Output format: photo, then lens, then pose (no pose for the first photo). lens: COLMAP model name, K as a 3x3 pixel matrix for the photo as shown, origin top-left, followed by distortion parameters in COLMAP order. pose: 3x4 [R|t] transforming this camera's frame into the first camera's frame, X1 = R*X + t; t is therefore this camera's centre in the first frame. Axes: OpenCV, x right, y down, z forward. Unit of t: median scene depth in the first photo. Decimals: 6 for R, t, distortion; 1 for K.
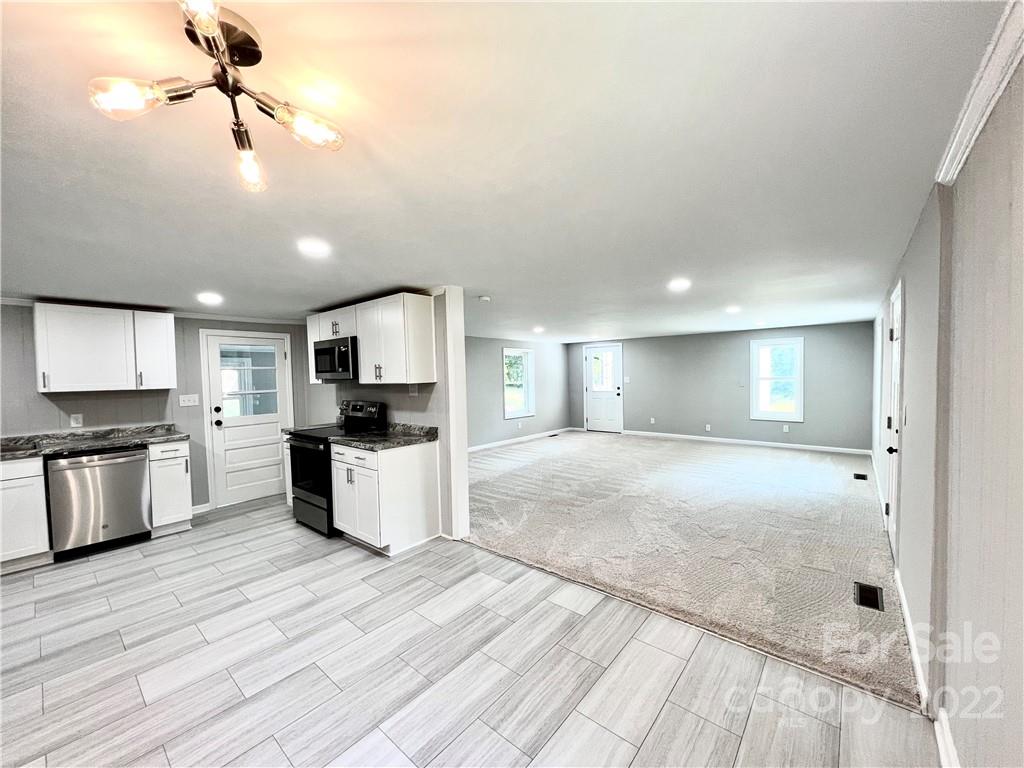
lens RADIAL K [[405.0, 0, 512.9], [0, 405.0, 386.4], [0, 0, 1]] dist [0.002208, -0.000174]
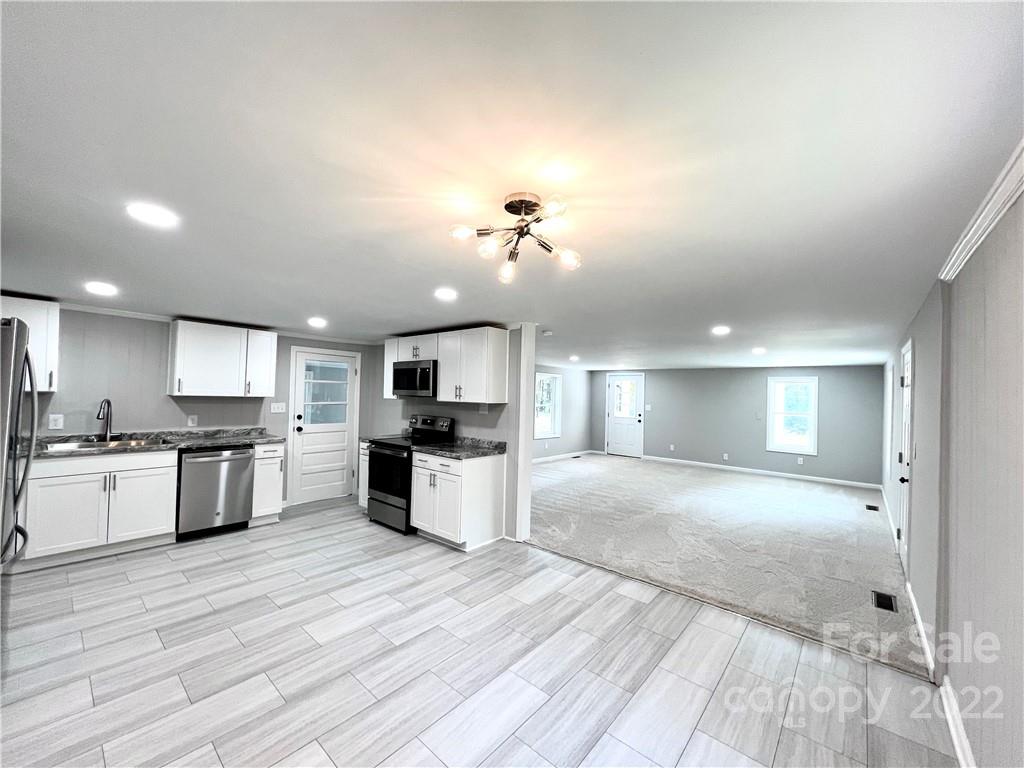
lens RADIAL K [[405.0, 0, 512.6], [0, 405.0, 387.0], [0, 0, 1]] dist [0.002208, -0.000174]
pose [[0.998756, 0.048979, -0.009321, -0.174989], [-0.049387, 0.997520, -0.050148, 0.000706], [0.006842, 0.050546, 0.998698, -0.172271]]
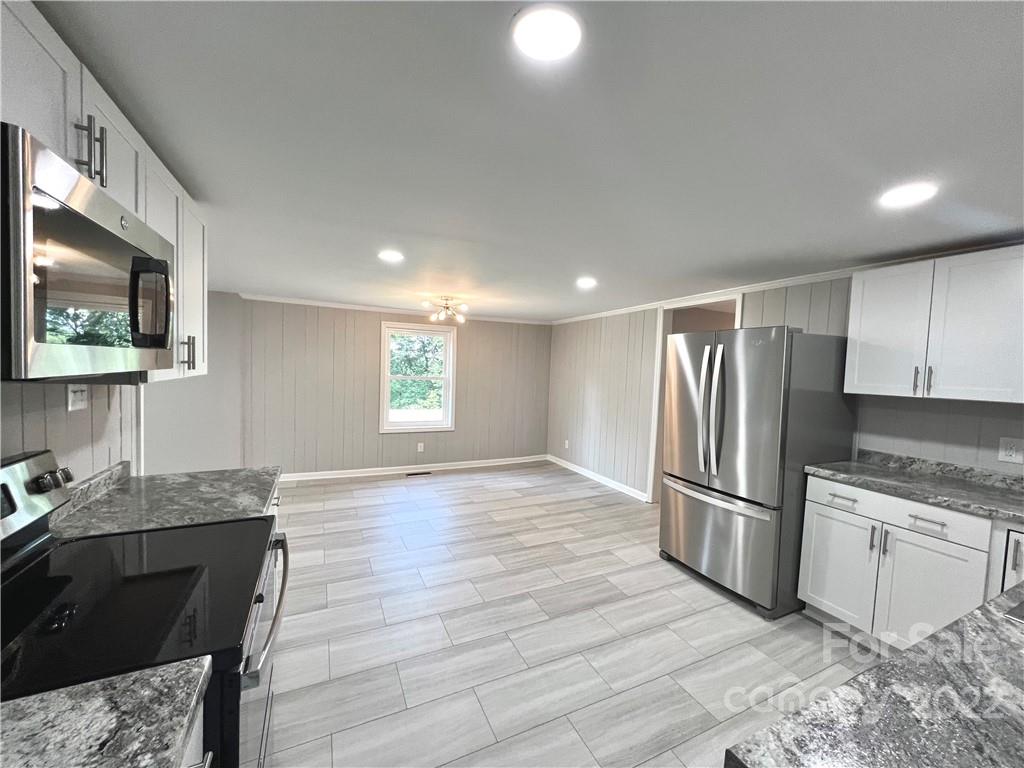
lens RADIAL K [[408.4, 0, 510.7], [0, 408.4, 385.8], [0, 0, 1]] dist [-0.000857, -0.000036]
pose [[-0.910093, -0.025162, 0.413639, -0.909266], [0.003048, 0.997722, 0.067396, -0.031791], [-0.414392, 0.062598, -0.907943, 1.361574]]
